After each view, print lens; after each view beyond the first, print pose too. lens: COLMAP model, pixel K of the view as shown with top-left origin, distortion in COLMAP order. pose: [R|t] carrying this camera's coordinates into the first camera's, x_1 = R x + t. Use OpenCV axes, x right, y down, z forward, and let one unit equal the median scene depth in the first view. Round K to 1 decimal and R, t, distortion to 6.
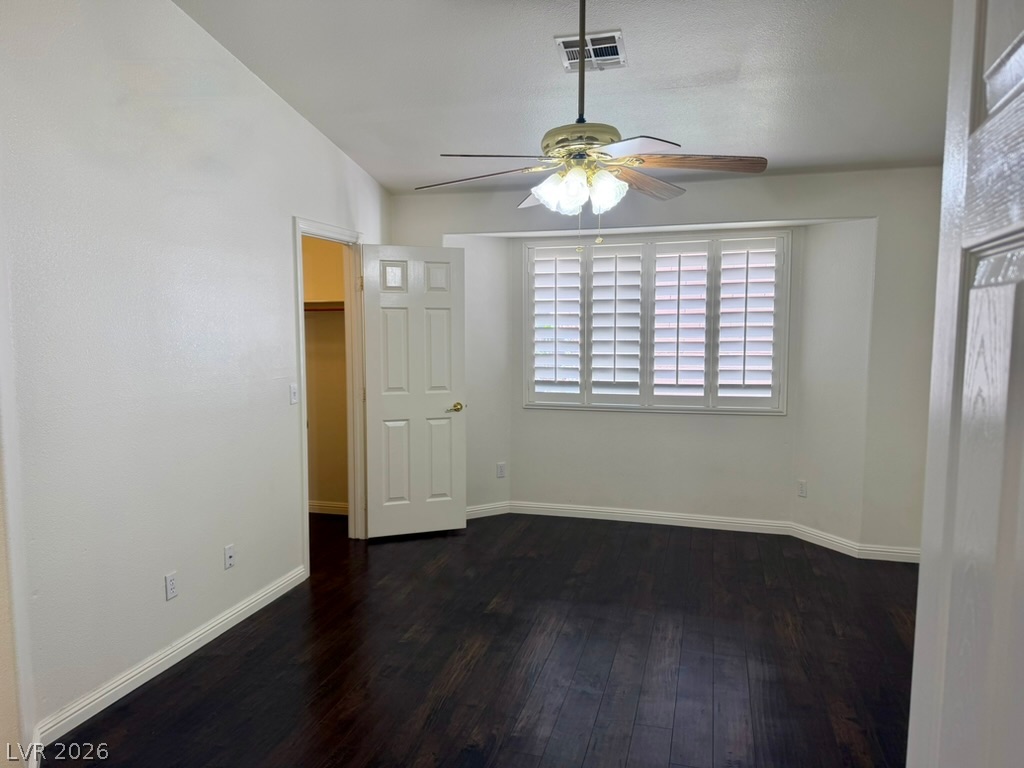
lens RADIAL K [[717.1, 0, 512.0], [0, 717.1, 384.0], [0, 0, 1]] dist [0.075478, -0.098894]
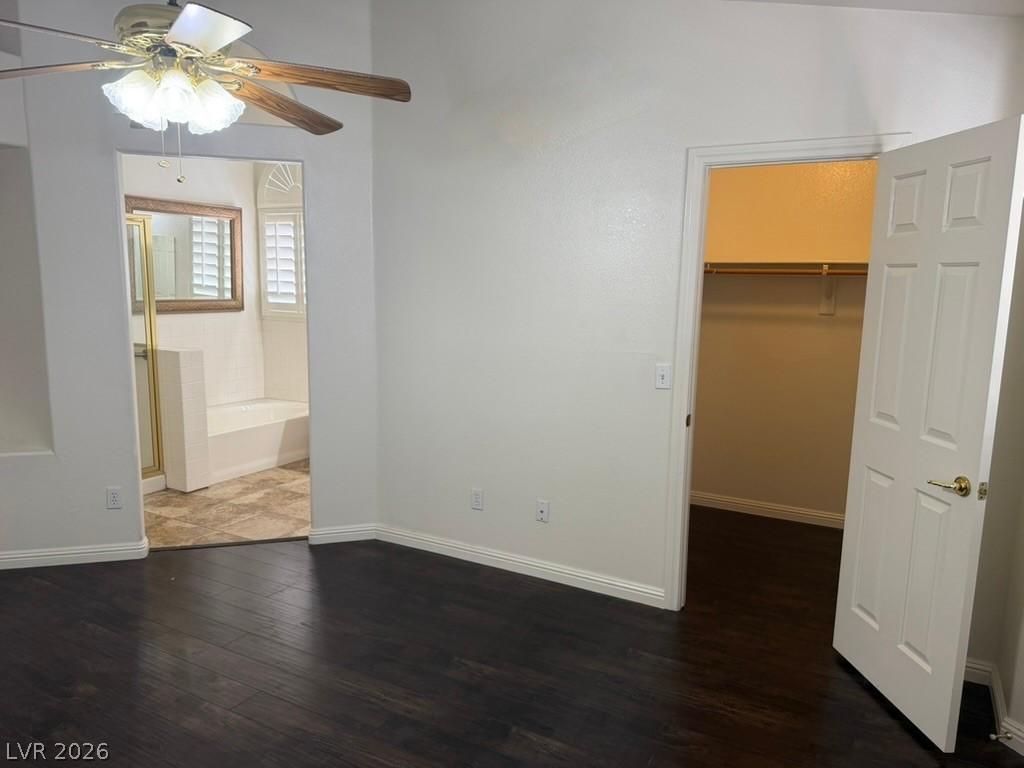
lens RADIAL K [[717.1, 0, 512.0], [0, 717.1, 384.0], [0, 0, 1]] dist [0.075478, -0.098894]
pose [[-0.235421, 0.130169, -0.963137, 0.493516], [-0.110284, 0.981012, 0.159541, -0.084296], [0.965616, 0.143778, -0.216596, 0.971550]]
